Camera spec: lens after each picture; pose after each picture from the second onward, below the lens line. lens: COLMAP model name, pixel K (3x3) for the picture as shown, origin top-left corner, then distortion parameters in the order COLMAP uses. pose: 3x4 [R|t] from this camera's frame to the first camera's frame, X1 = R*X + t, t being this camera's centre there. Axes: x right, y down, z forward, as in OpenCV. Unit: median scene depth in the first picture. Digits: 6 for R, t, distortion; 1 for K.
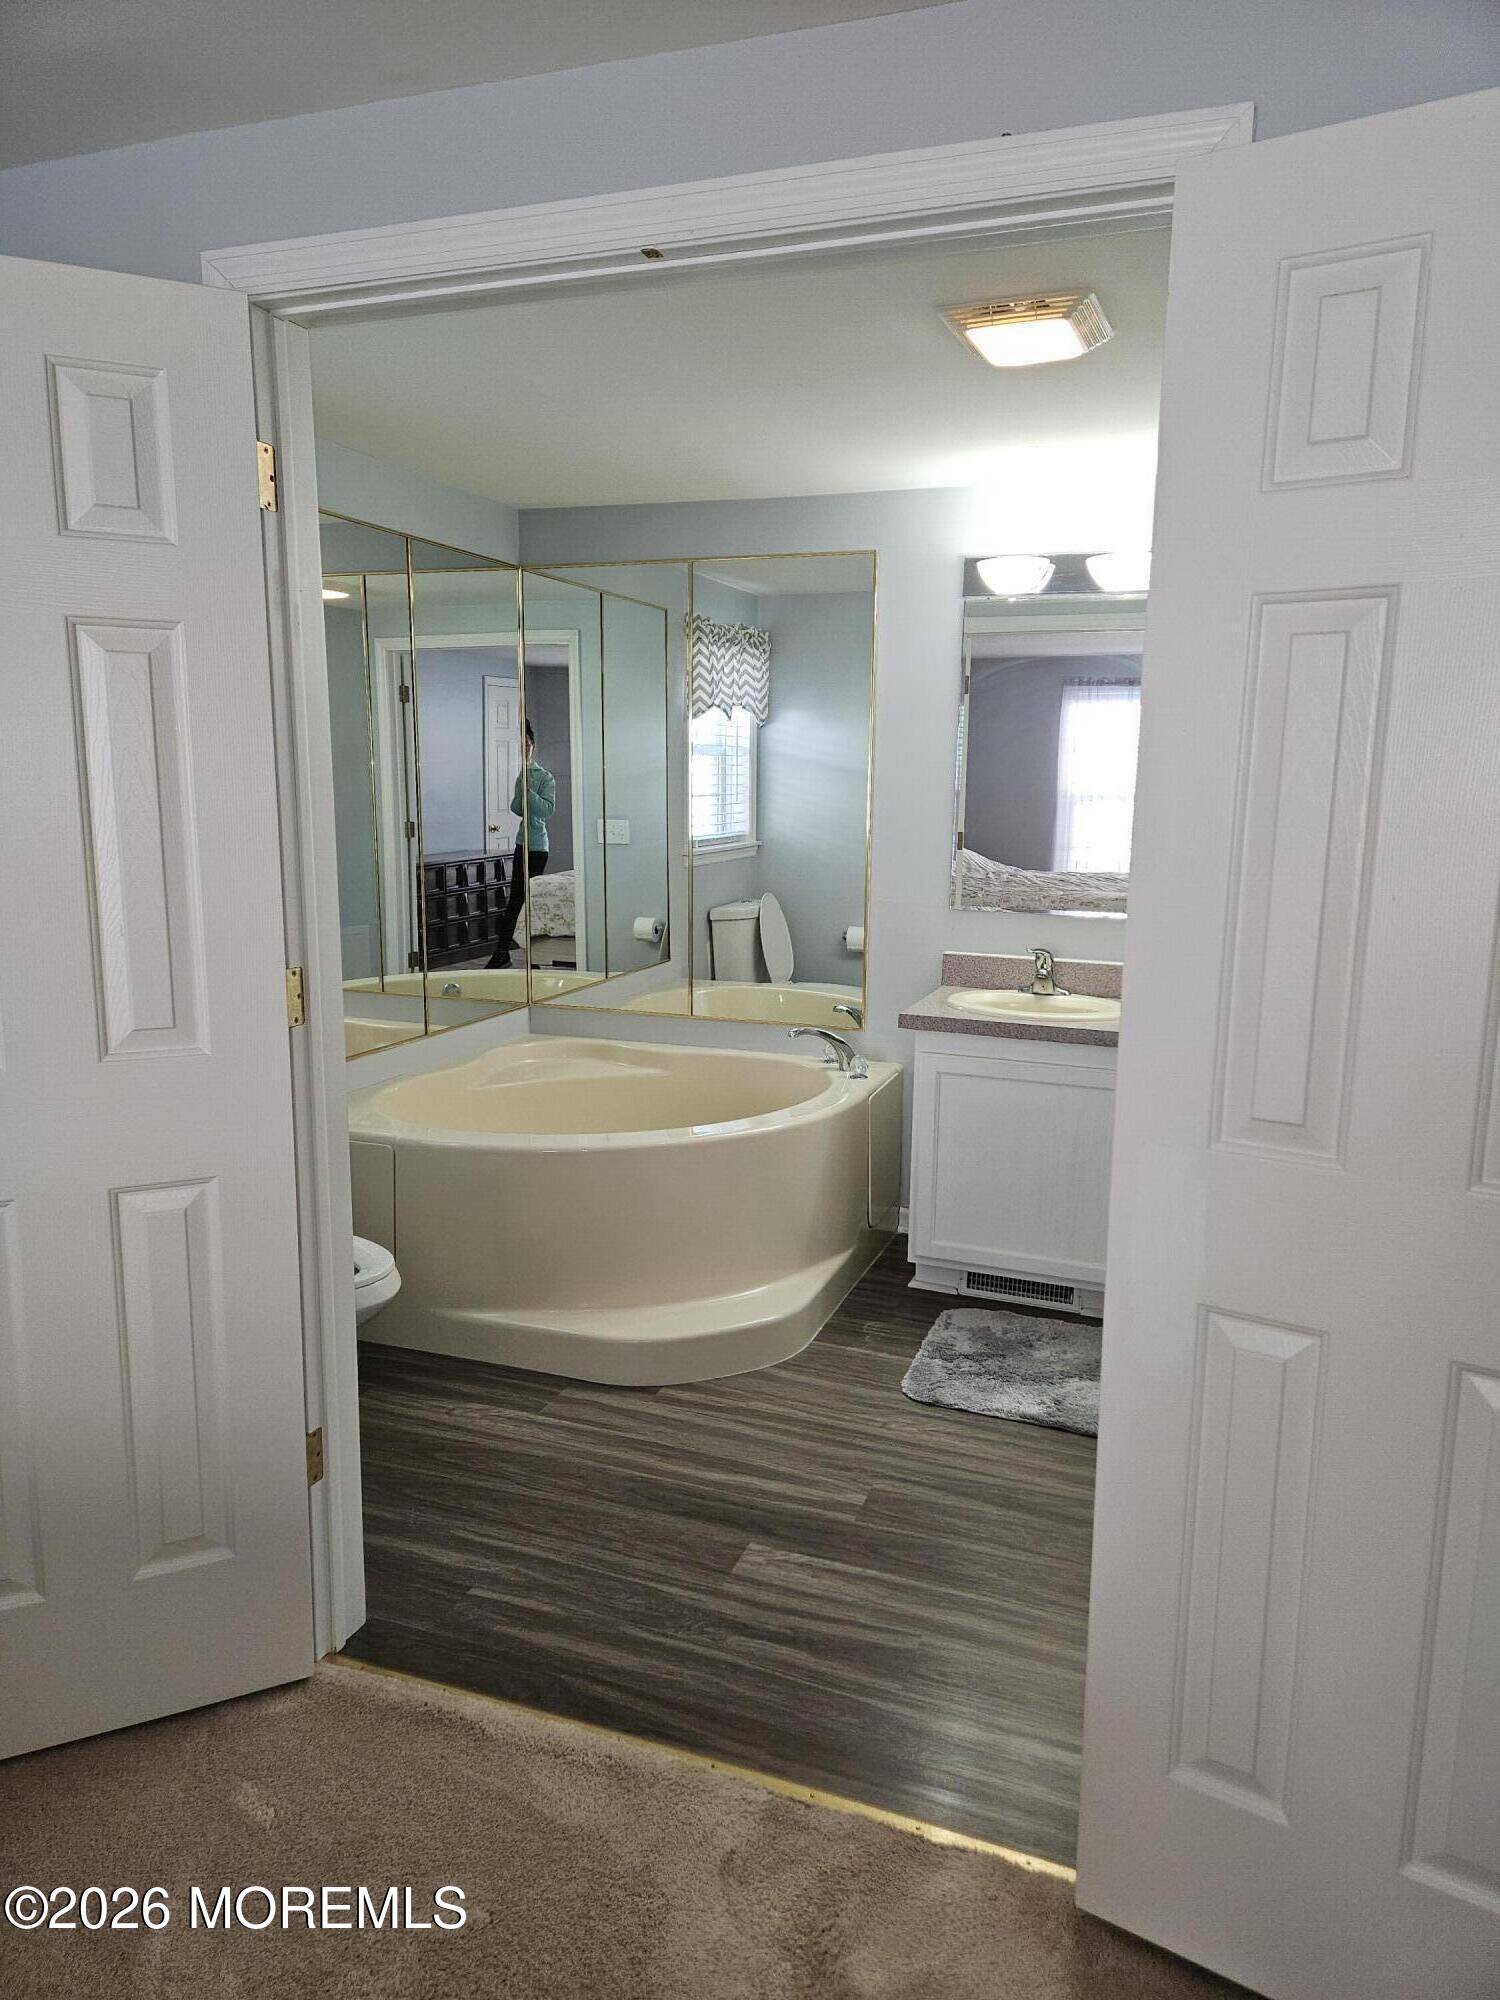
lens RADIAL K [[1317.3, 0, 780.1], [0, 1317.3, 990.7], [0, 0, 1]] dist [0.083725, -0.083044]
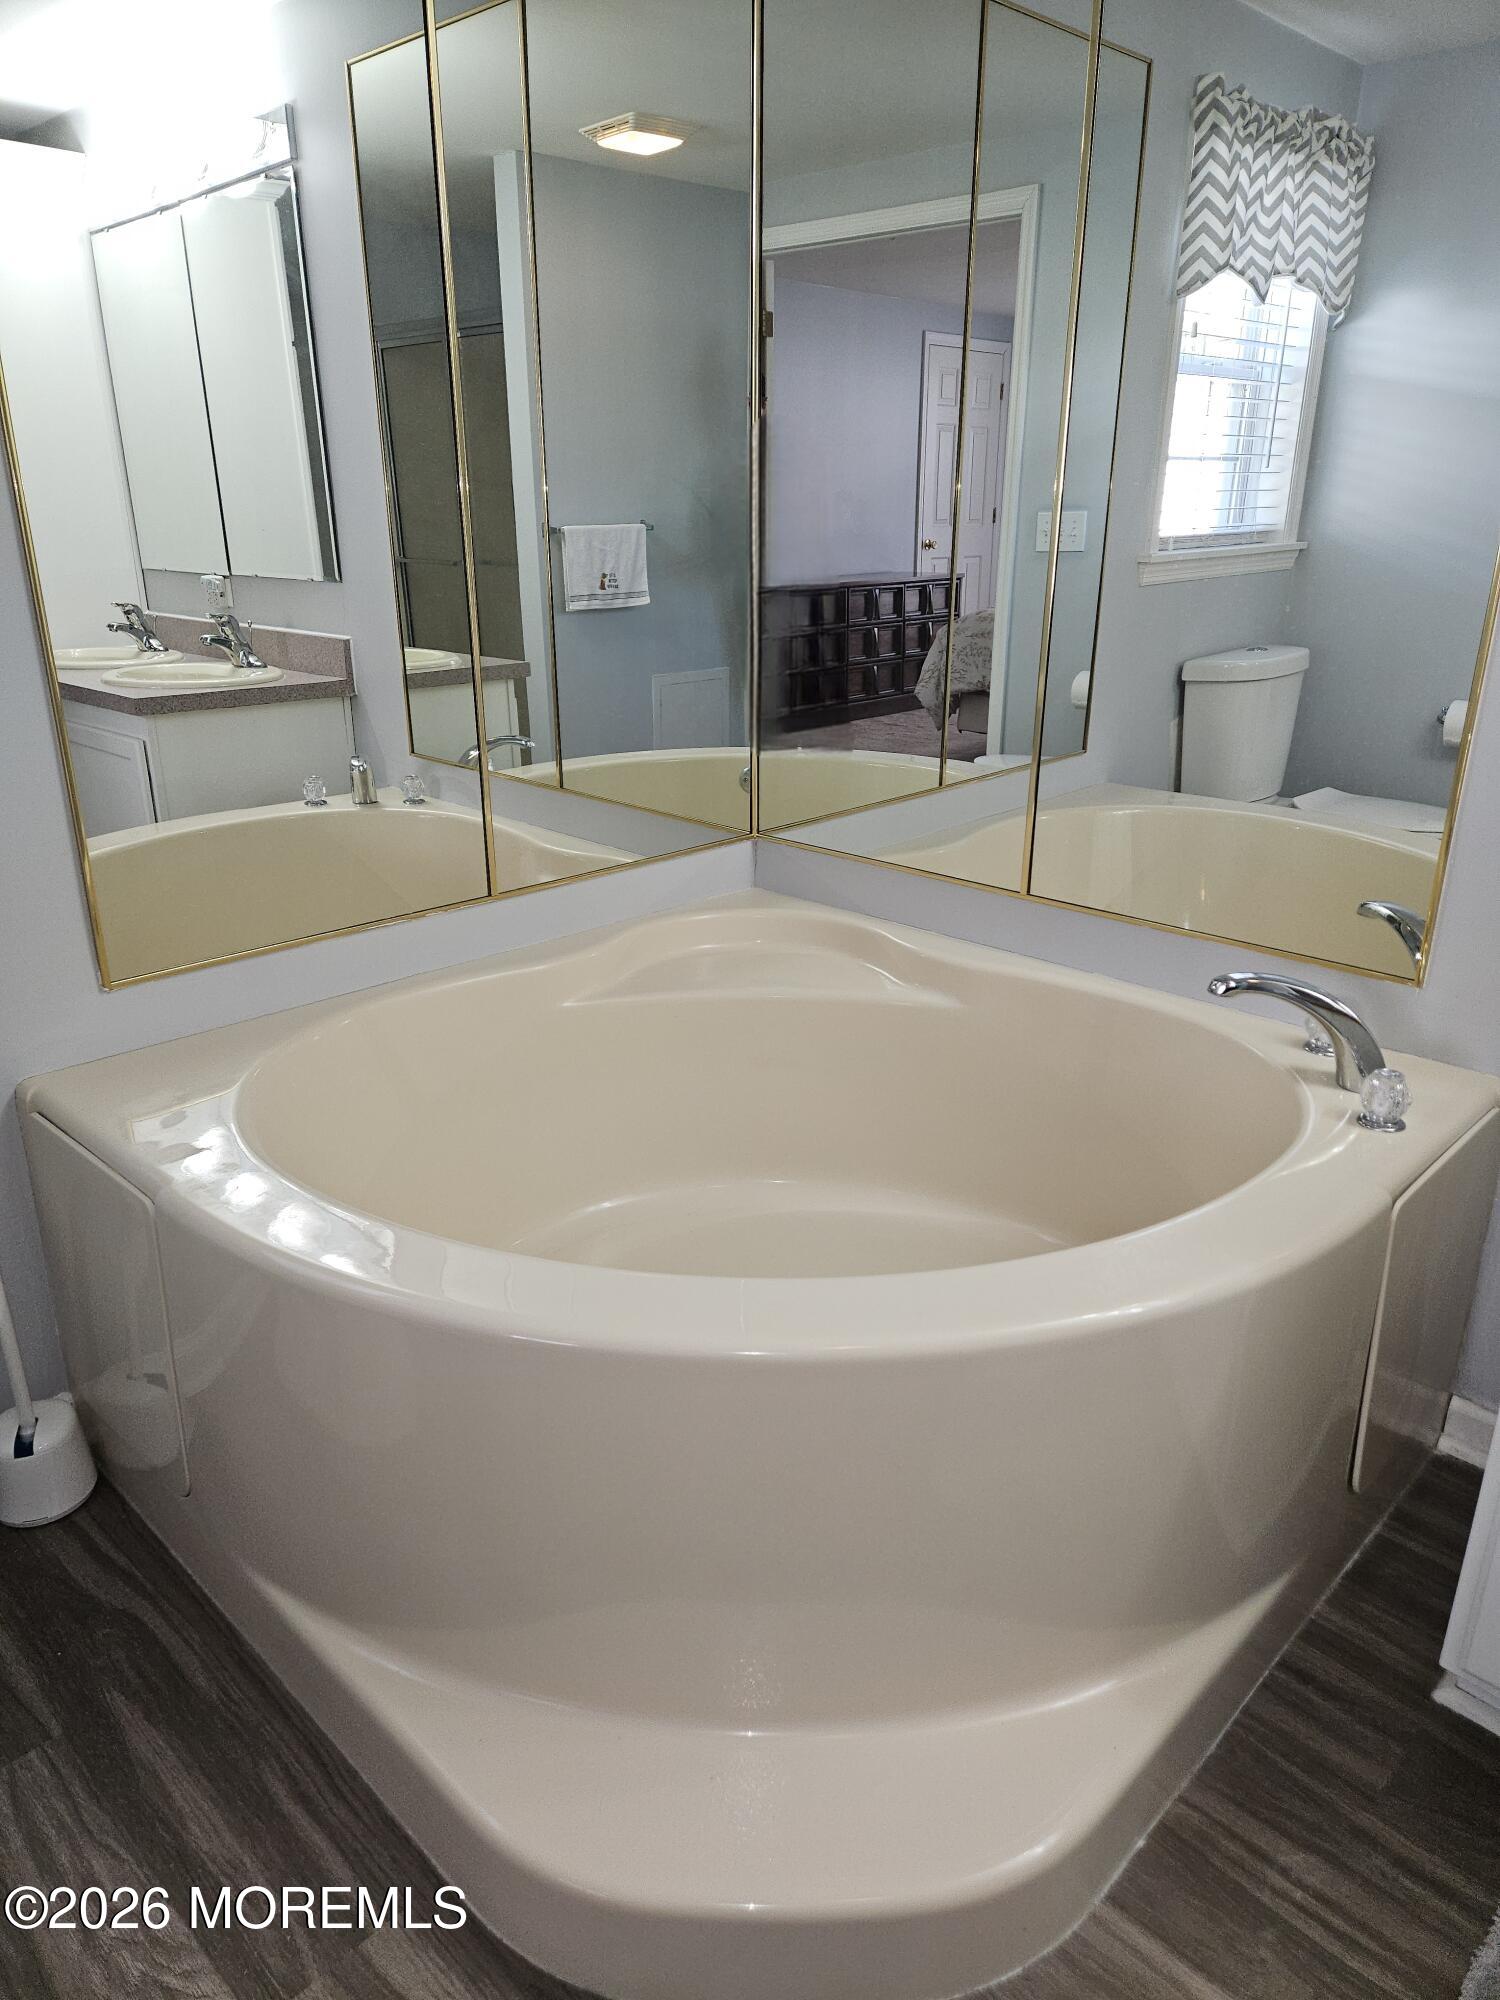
lens RADIAL K [[1428.9, 0, 750.0], [0, 1428.9, 1000.0], [0, 0, 1]] dist [0.022487, -0.002306]
pose [[0.915381, 0.125869, -0.382407, 0.030435], [-0.057020, 0.980828, 0.186348, -0.024250], [0.398531, -0.148775, 0.905008, 0.348988]]
